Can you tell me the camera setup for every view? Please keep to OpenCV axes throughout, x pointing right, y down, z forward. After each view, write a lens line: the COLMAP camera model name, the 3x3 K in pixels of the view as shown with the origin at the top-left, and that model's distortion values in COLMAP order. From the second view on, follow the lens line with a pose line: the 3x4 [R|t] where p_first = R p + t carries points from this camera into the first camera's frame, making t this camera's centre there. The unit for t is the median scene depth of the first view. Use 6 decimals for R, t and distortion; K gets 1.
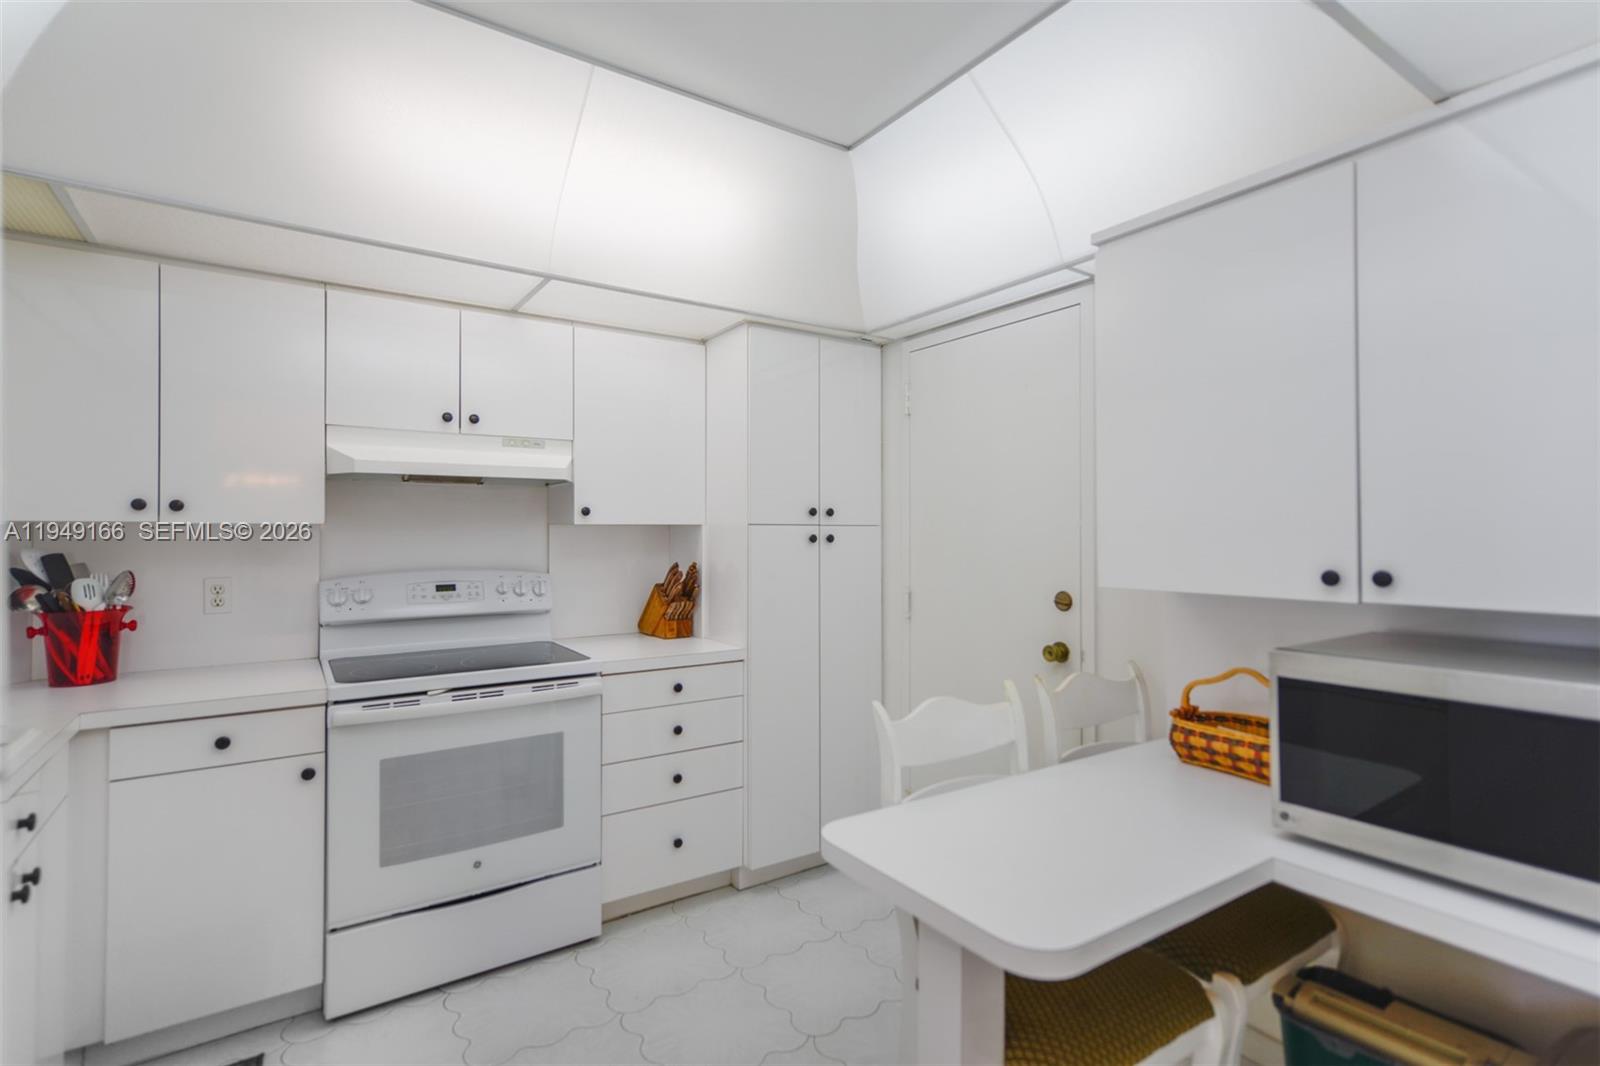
lens RADIAL K [[767.6, 0, 800.0], [0, 767.6, 533.0], [0, 0, 1]] dist [0.016967, -0.000012]
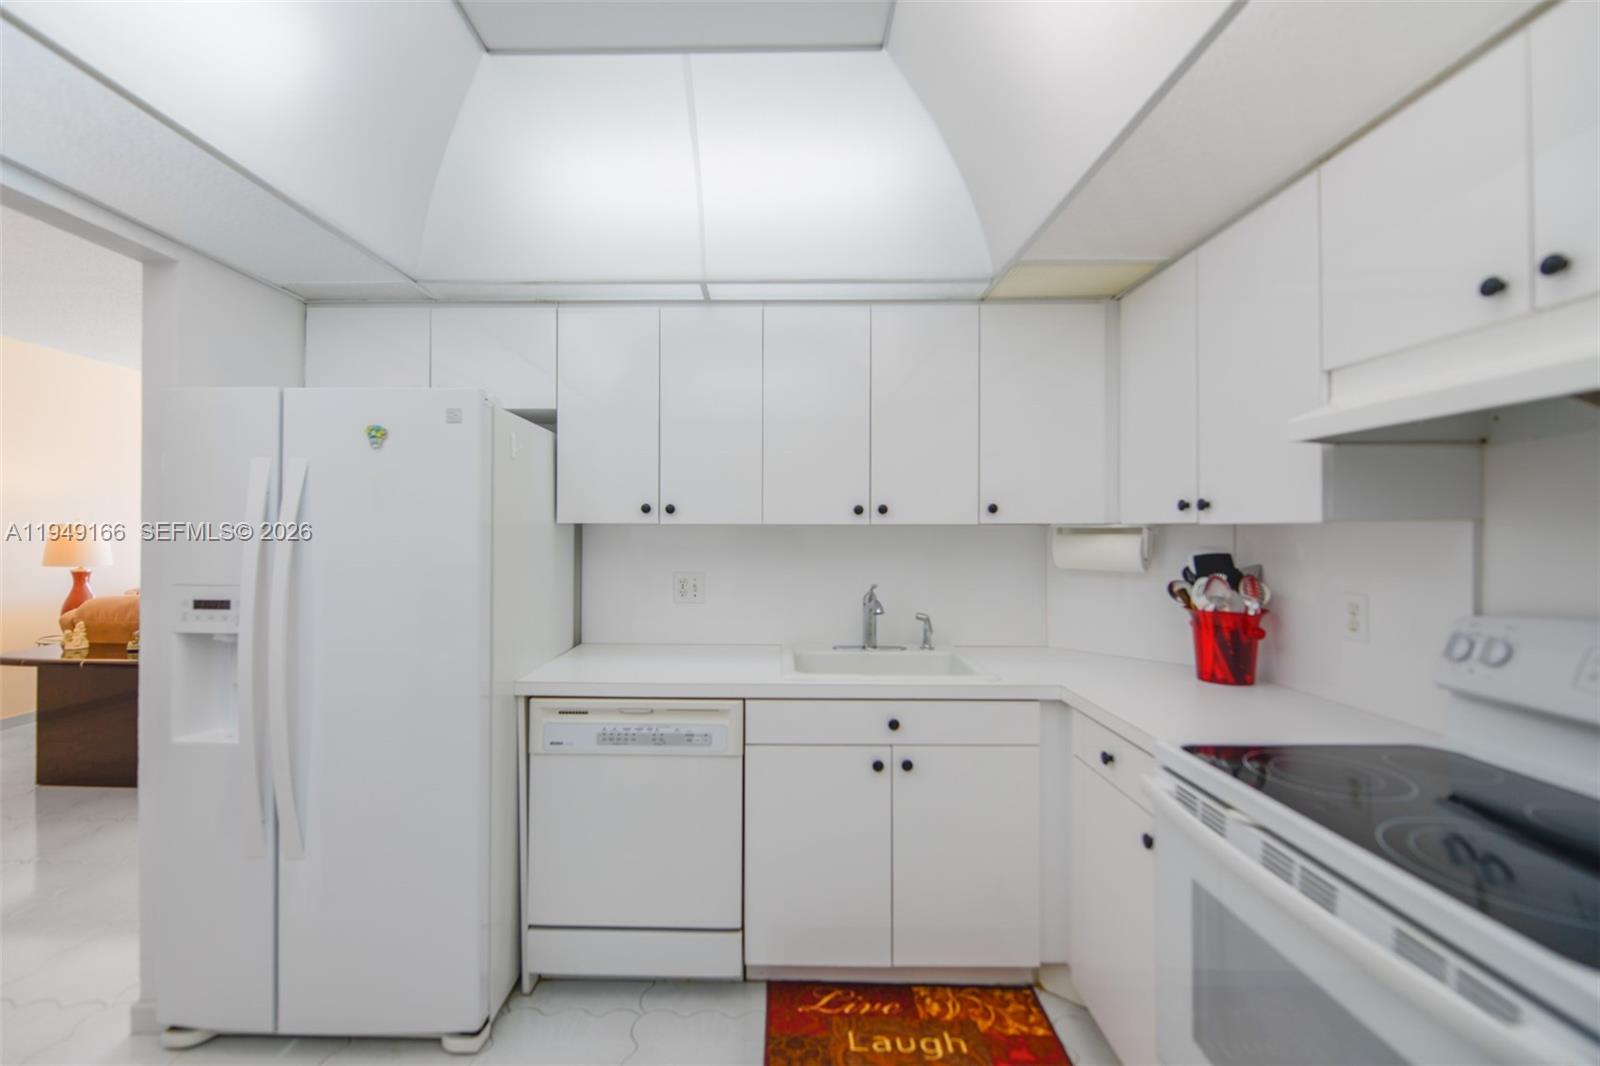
lens RADIAL K [[653.8, 0, 768.6], [0, 653.8, 528.8], [0, 0, 1]] dist [0.001254, -0.005088]
pose [[-0.575929, -0.002041, -0.817497, 0.103000], [-0.002934, 0.999996, -0.000430, -0.003997], [0.817494, 0.002151, -0.575932, 0.835745]]
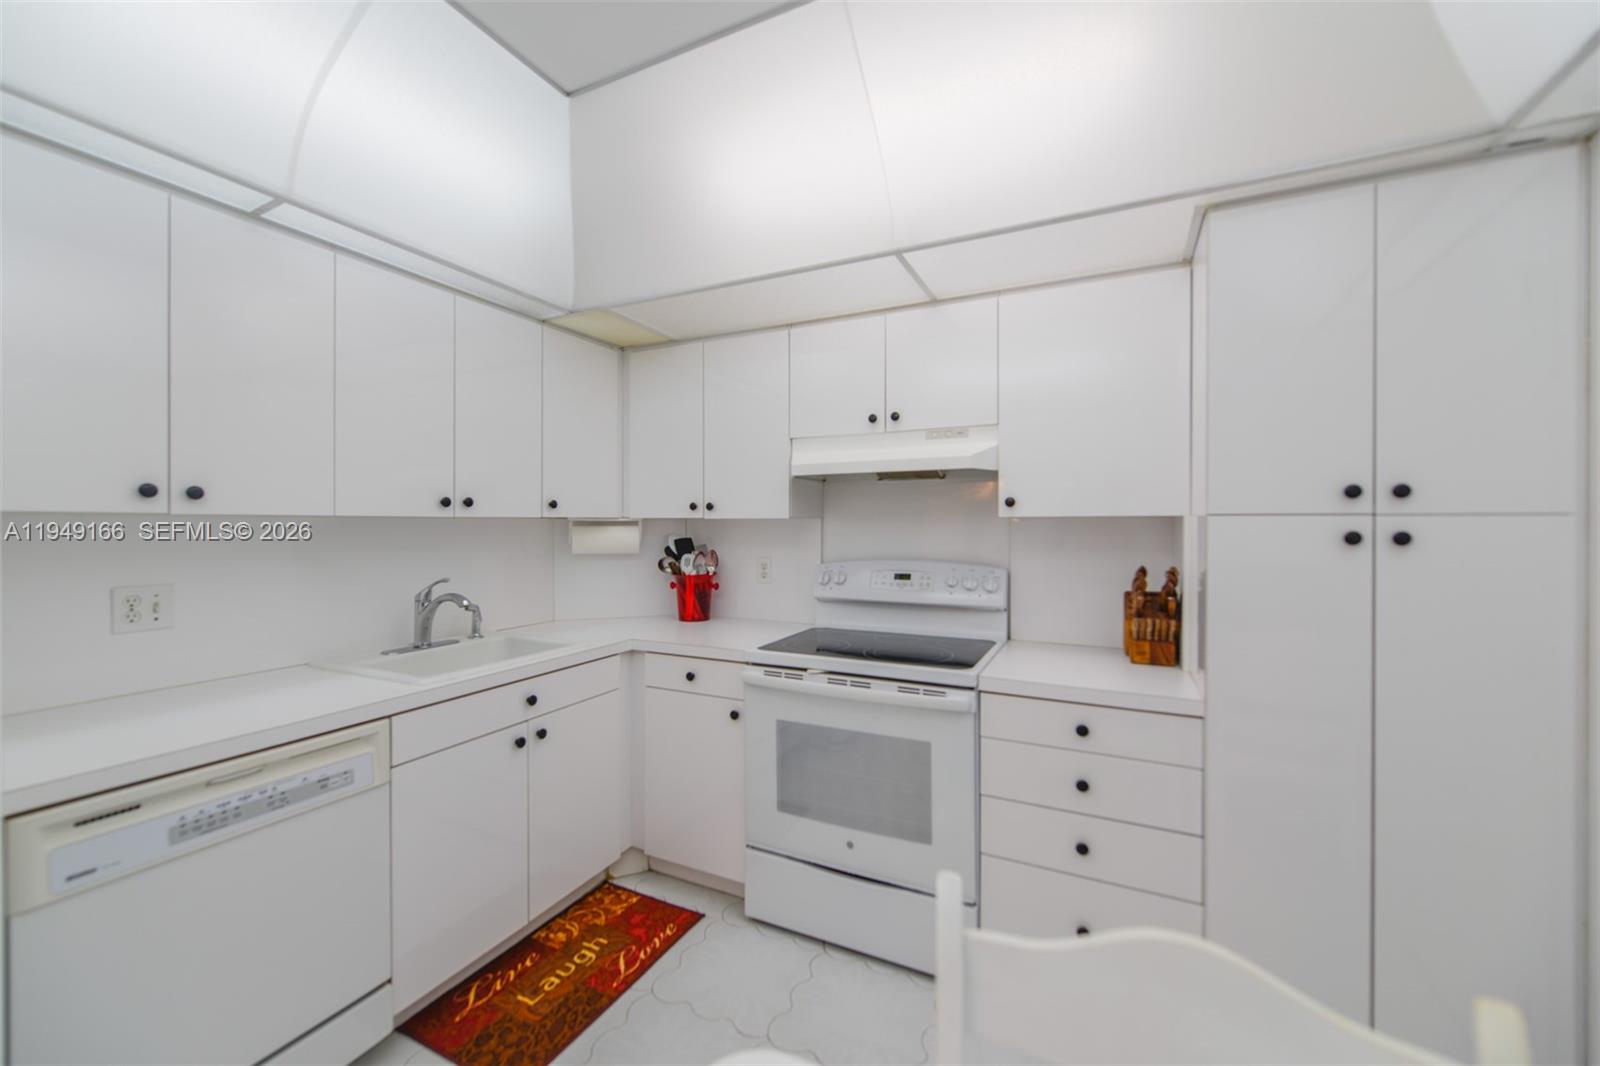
lens RADIAL K [[632.5, 0, 792.6], [0, 632.5, 529.8], [0, 0, 1]] dist [0.008464, -0.004228]
pose [[0.496204, 0.009287, -0.868156, 0.245524], [-0.002233, 0.999953, 0.009421, -0.002812], [0.868203, -0.002736, 0.496202, 0.445726]]
